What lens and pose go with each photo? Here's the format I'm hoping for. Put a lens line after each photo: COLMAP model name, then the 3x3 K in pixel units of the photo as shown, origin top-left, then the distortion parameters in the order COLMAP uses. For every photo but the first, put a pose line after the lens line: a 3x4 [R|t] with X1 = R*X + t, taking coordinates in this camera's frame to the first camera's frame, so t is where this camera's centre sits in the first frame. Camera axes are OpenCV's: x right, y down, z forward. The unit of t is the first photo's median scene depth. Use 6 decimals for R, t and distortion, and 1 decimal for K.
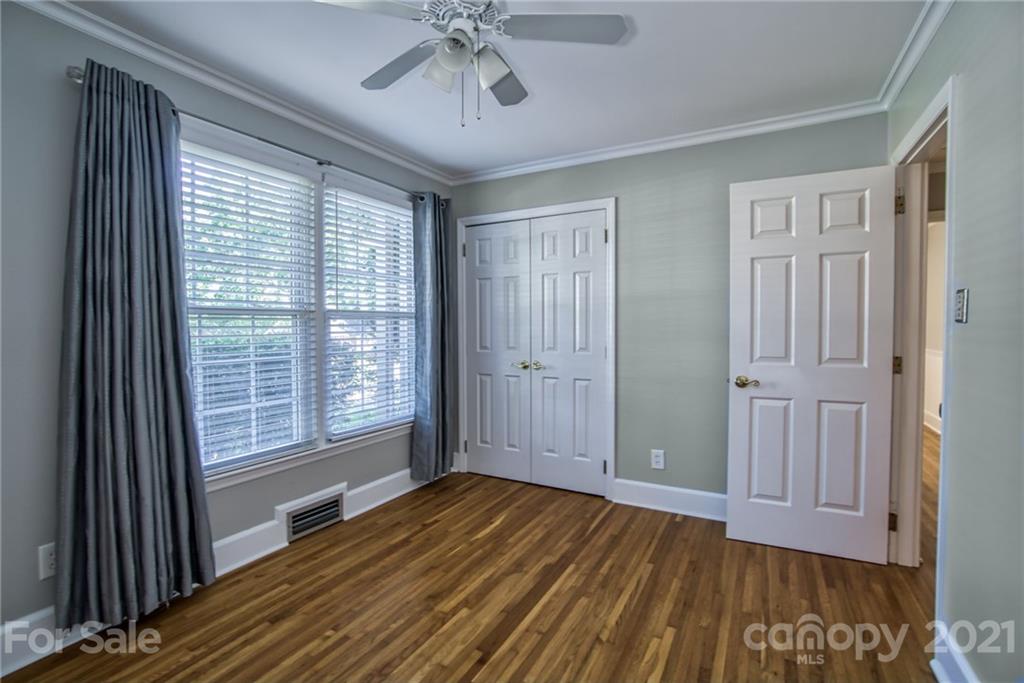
lens RADIAL K [[487.1, 0, 512.0], [0, 487.1, 341.5], [0, 0, 1]] dist [-0.000471, 0.000321]
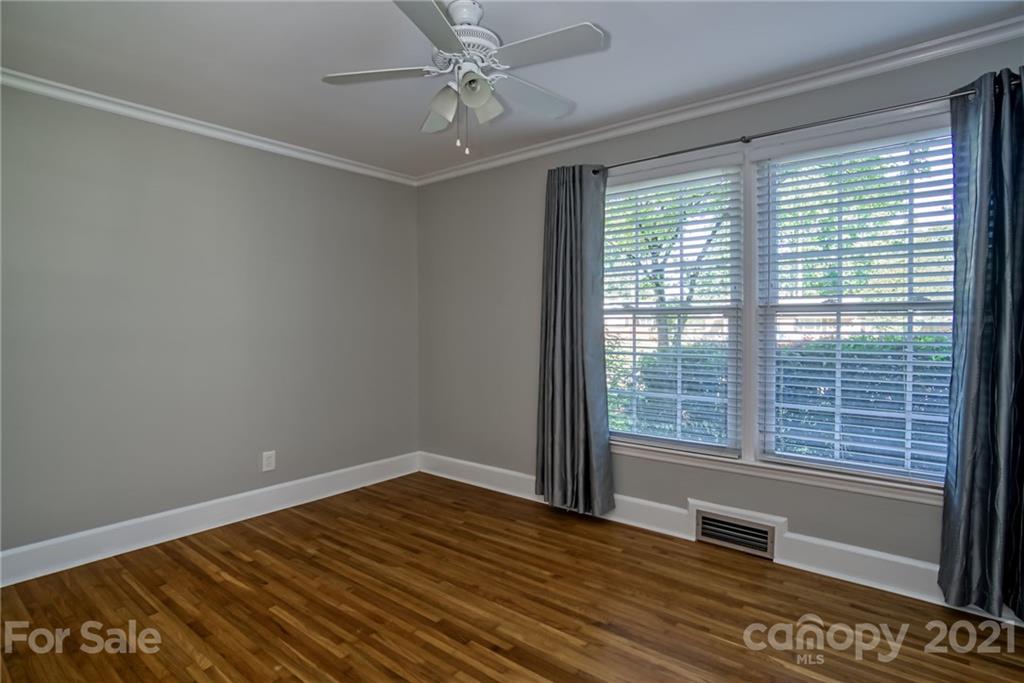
lens RADIAL K [[538.3, 0, 498.4], [0, 538.3, 329.8], [0, 0, 1]] dist [-0.051460, 0.025254]
pose [[-0.190259, 0.022742, -0.981471, 0.689690], [-0.026444, 0.999250, 0.028280, -0.040309], [0.981378, 0.031334, -0.189514, 0.794477]]
